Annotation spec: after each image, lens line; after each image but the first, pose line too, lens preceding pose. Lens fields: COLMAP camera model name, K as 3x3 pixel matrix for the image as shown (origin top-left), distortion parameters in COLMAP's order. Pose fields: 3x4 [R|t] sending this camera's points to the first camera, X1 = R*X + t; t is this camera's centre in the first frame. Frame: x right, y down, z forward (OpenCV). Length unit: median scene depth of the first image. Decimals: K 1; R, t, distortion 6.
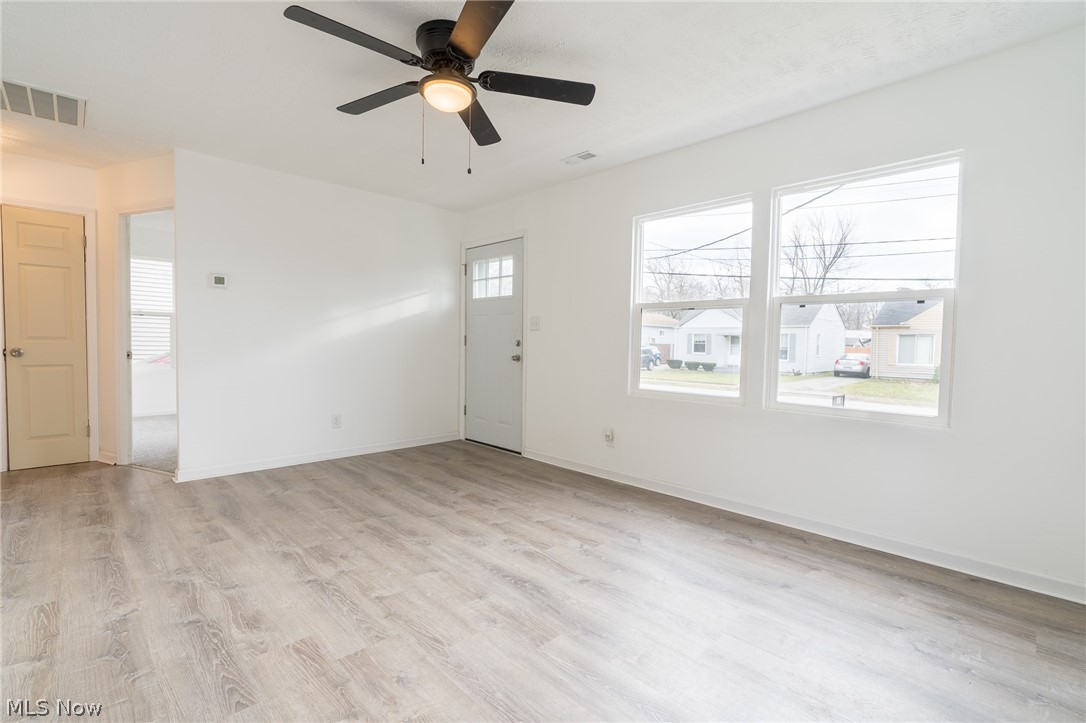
lens RADIAL K [[500.4, 0, 543.0], [0, 500.4, 361.5], [0, 0, 1]] dist [-0.017276, 0.007099]
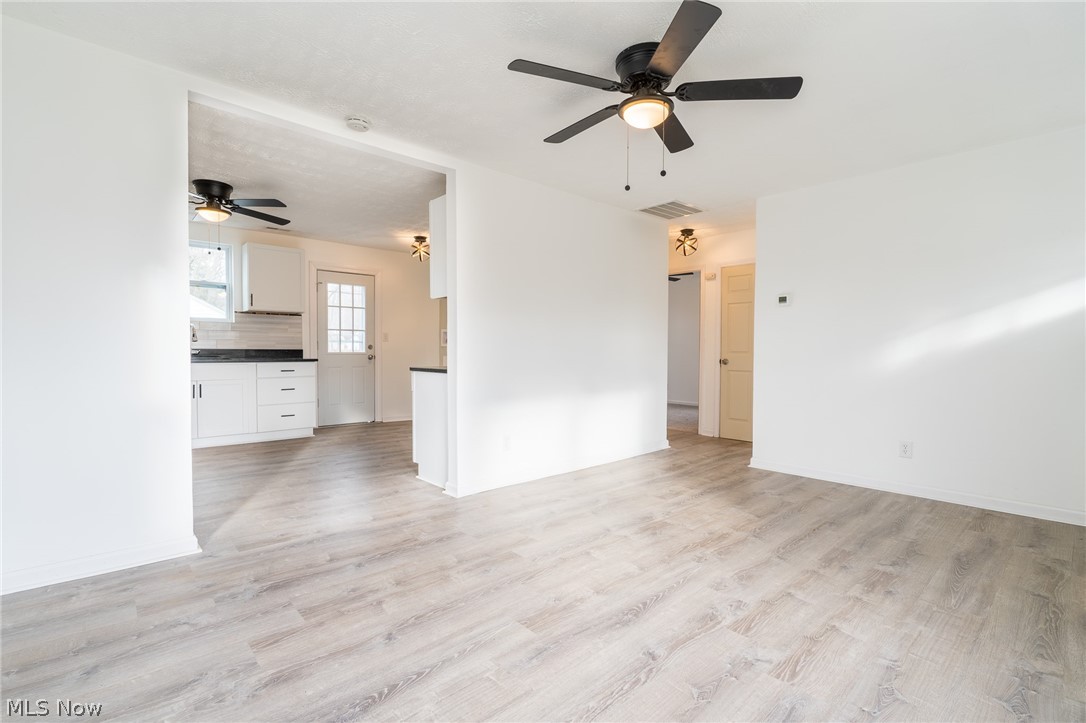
lens RADIAL K [[500.4, 0, 543.0], [0, 500.4, 361.5], [0, 0, 1]] dist [-0.017276, 0.007099]
pose [[-0.048633, 0.007590, -0.998788, 0.641944], [-0.043308, 0.999015, 0.009700, -0.011365], [0.997877, 0.043727, -0.048256, 0.637079]]
